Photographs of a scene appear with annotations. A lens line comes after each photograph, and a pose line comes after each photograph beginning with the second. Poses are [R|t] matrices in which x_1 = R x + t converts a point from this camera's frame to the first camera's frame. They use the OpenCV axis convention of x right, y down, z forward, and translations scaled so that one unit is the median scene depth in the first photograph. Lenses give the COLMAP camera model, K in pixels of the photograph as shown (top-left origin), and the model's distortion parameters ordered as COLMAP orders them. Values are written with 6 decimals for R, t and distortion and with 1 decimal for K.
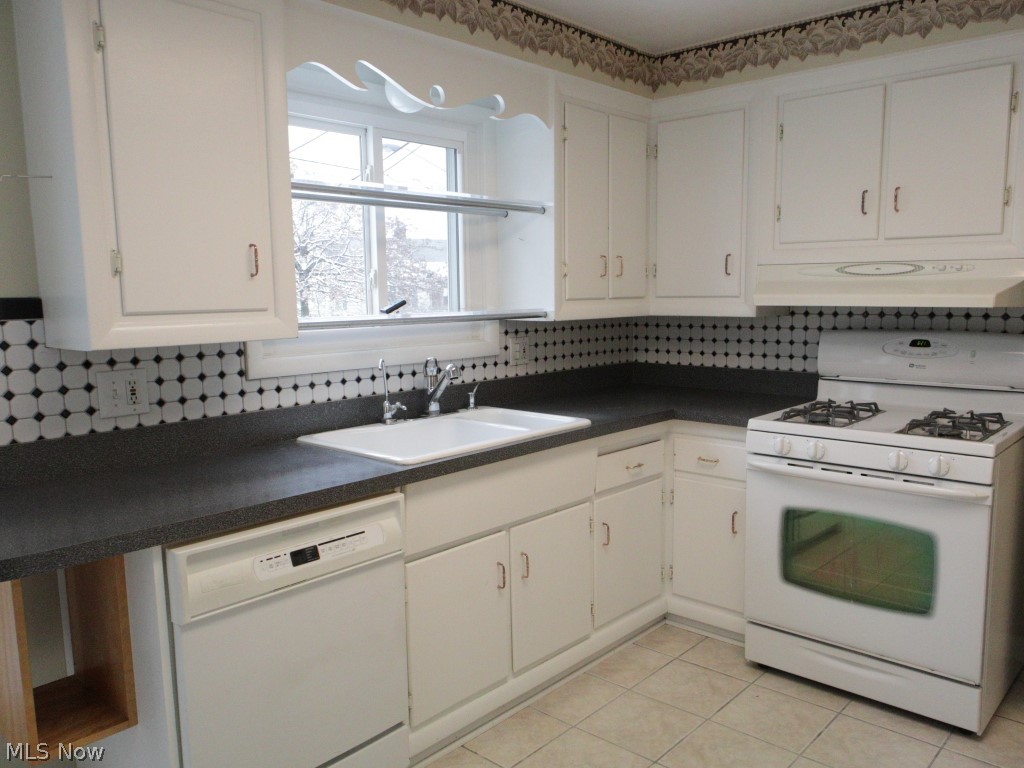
lens RADIAL K [[802.8, 0, 530.1], [0, 802.8, 392.0], [0, 0, 1]] dist [0.000735, 0.010125]
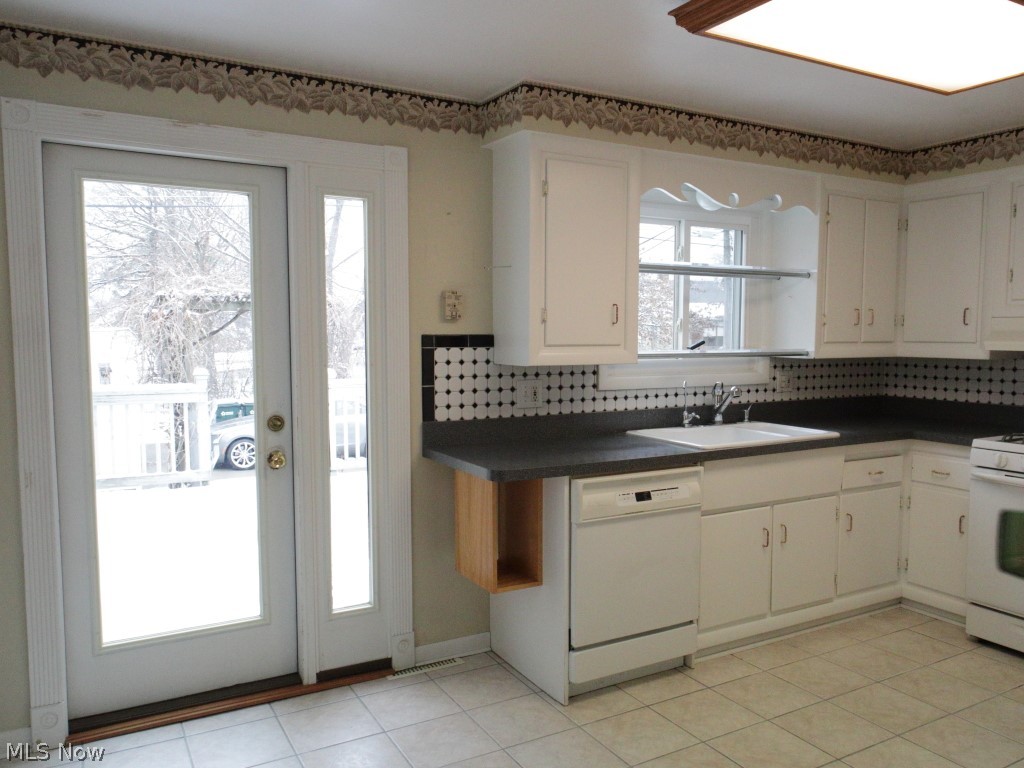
lens RADIAL K [[802.8, 0, 535.4], [0, 802.8, 392.9], [0, 0, 1]] dist [0.000735, 0.010125]
pose [[0.951573, 0.039371, -0.304892, -0.000641], [-0.054041, 0.997744, -0.039822, 0.048184], [0.302637, 0.054370, 0.951554, -0.414010]]
